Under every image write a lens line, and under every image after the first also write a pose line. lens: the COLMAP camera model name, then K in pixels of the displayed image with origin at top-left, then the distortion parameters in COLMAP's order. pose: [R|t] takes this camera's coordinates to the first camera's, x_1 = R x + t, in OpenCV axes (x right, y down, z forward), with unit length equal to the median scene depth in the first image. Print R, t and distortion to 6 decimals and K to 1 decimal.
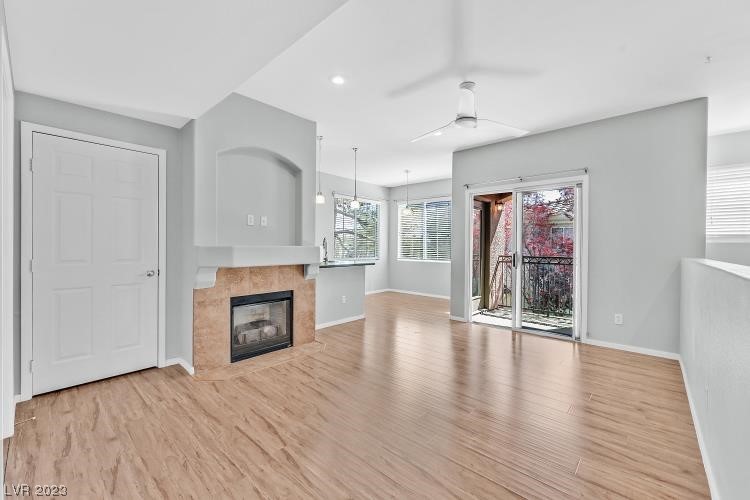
lens RADIAL K [[307.8, 0, 375.0], [0, 307.8, 250.0], [0, 0, 1]] dist [0.000640, 0.000217]
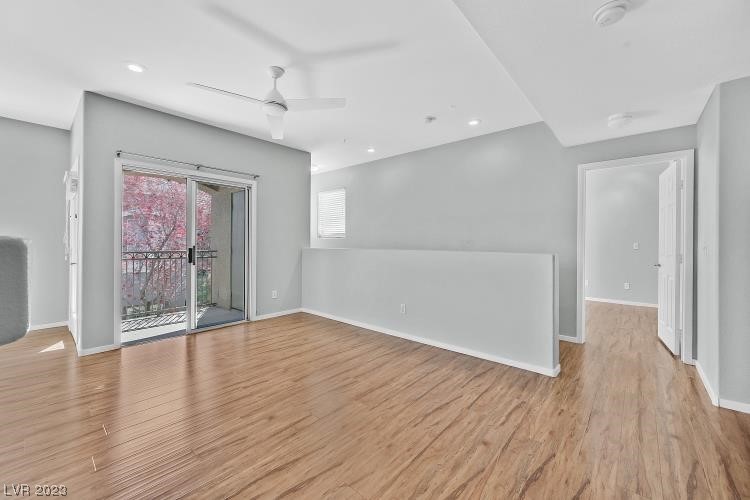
lens RADIAL K [[297.1, 0, 376.0], [0, 297.1, 243.5], [0, 0, 1]] dist [-0.001413, -0.000005]
pose [[-0.011876, -0.006645, 0.999907, -0.543587], [0.007920, 0.999946, 0.006740, -0.003297], [-0.999898, 0.008000, -0.011822, 0.618838]]
